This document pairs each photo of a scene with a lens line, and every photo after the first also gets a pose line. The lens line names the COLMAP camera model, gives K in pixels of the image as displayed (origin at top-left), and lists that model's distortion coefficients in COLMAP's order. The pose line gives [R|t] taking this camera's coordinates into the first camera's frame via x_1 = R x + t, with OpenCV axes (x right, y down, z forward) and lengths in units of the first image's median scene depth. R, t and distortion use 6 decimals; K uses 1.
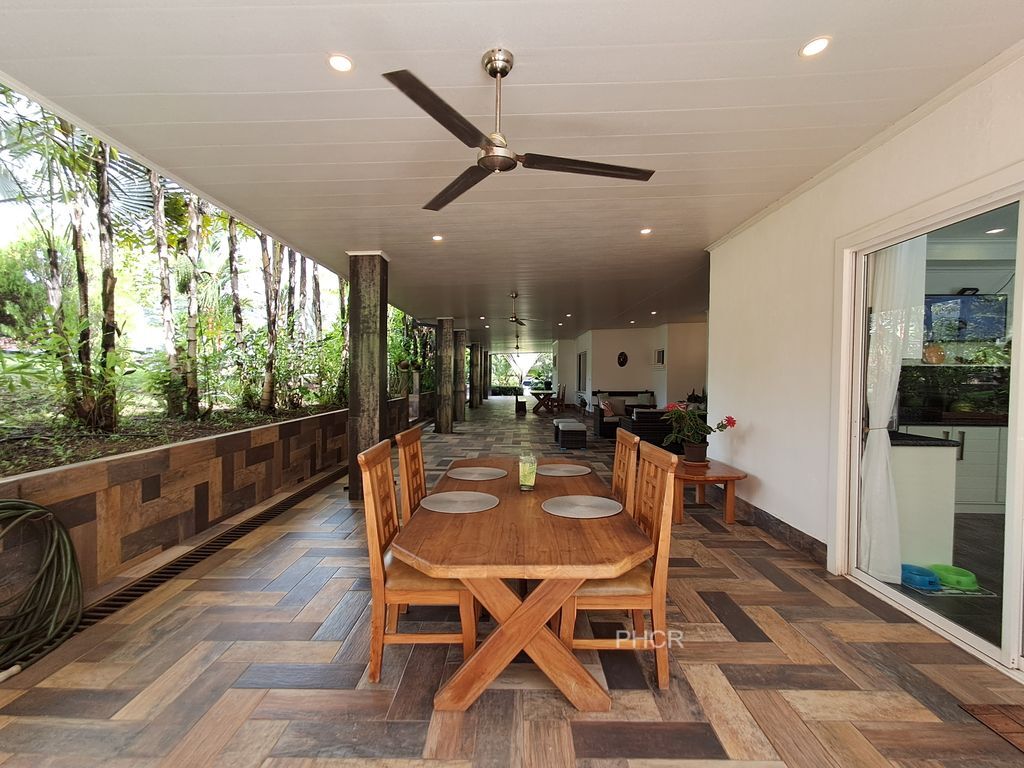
lens RADIAL K [[463.2, 0, 506.9], [0, 463.2, 383.3], [0, 0, 1]] dist [0.001844, 0.000168]
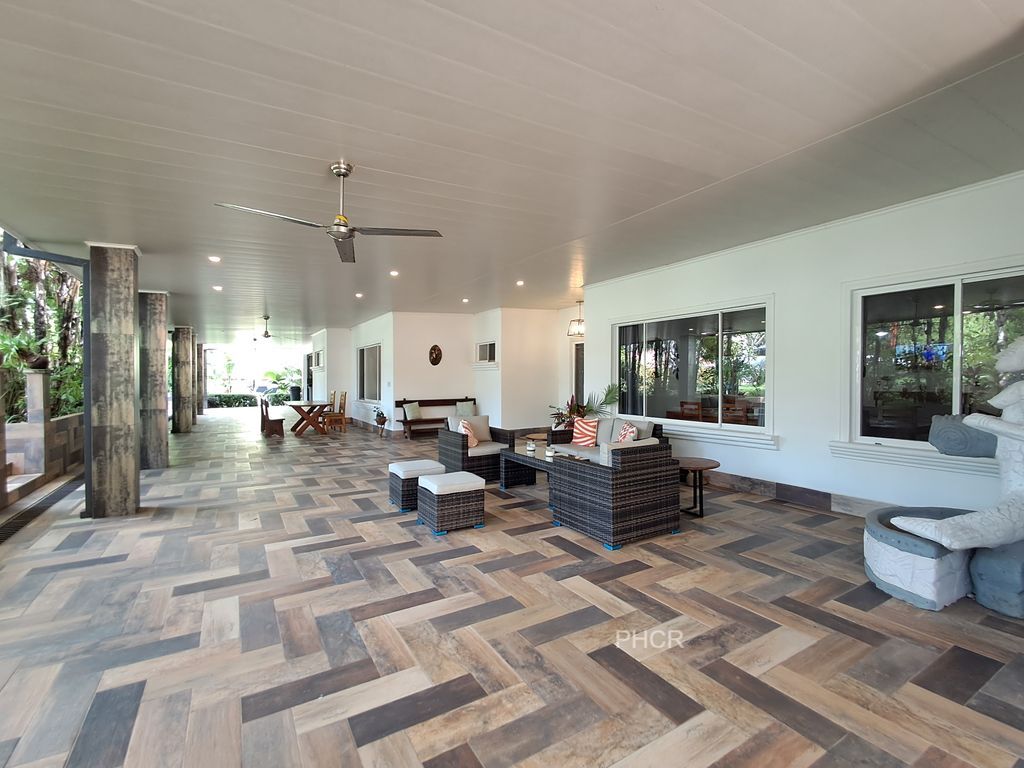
lens RADIAL K [[463.2, 0, 506.9], [0, 463.2, 383.3], [0, 0, 1]] dist [0.001844, 0.000168]
pose [[0.849123, -0.015481, 0.527968, -0.037827], [0.018368, 0.999831, -0.000223, -0.005506], [-0.527875, 0.009887, 0.849264, 0.321577]]
